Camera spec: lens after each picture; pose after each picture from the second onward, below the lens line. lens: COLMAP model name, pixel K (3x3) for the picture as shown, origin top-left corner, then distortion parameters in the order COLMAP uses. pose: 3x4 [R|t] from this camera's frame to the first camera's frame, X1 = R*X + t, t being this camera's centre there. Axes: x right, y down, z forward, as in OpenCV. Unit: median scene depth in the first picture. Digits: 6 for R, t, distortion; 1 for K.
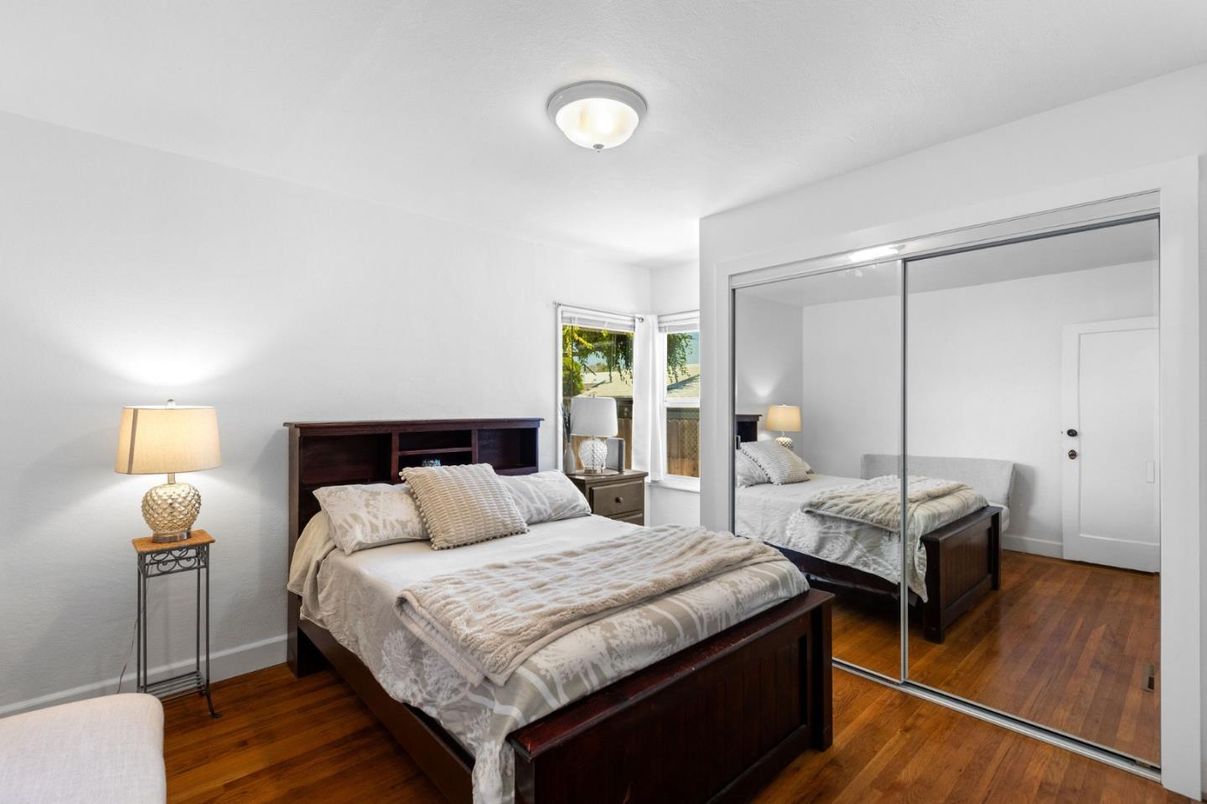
lens RADIAL K [[543.1, 0, 601.7], [0, 543.1, 401.4], [0, 0, 1]] dist [0.003946, 0.000119]
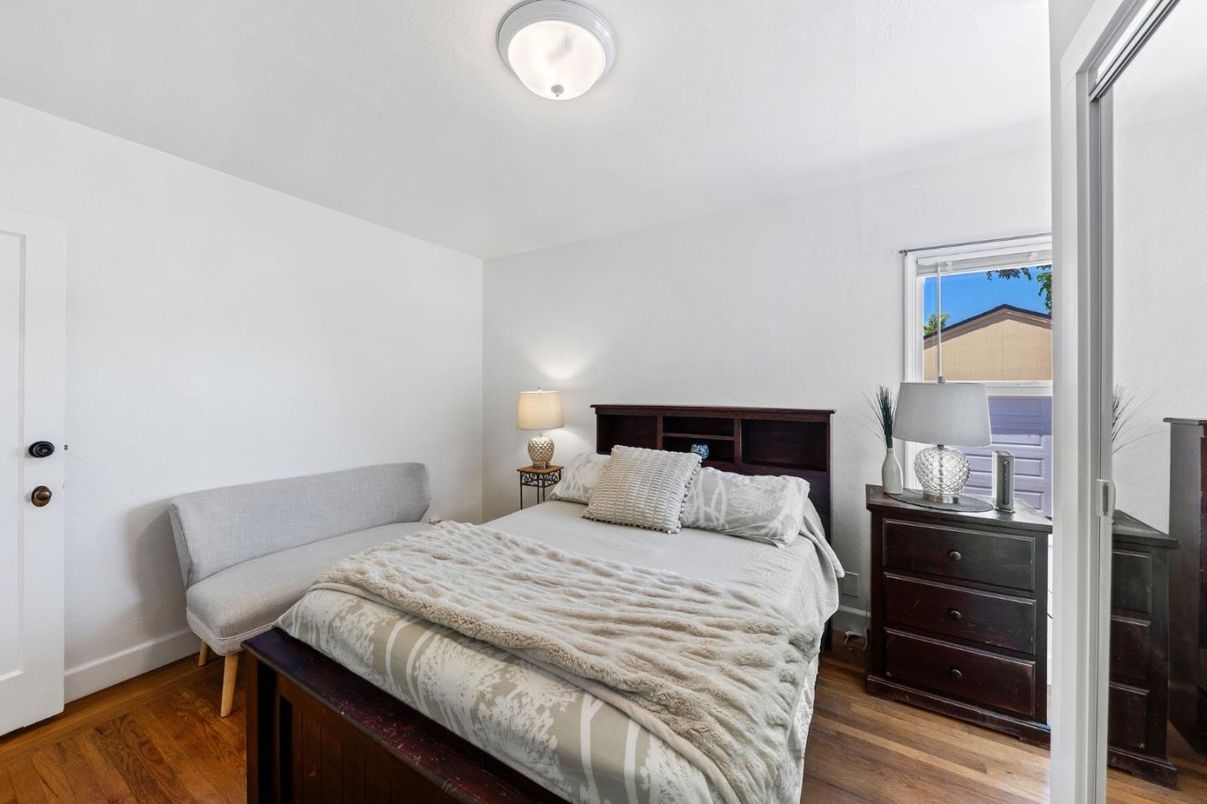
lens RADIAL K [[432.3, 0, 603.1], [0, 432.3, 395.4], [0, 0, 1]] dist [0.001331, -0.000108]
pose [[0.286638, 0.011839, -0.957966, 0.615449], [-0.001203, 0.999927, 0.011997, 0.003149], [0.958038, -0.002286, 0.286632, 0.813974]]
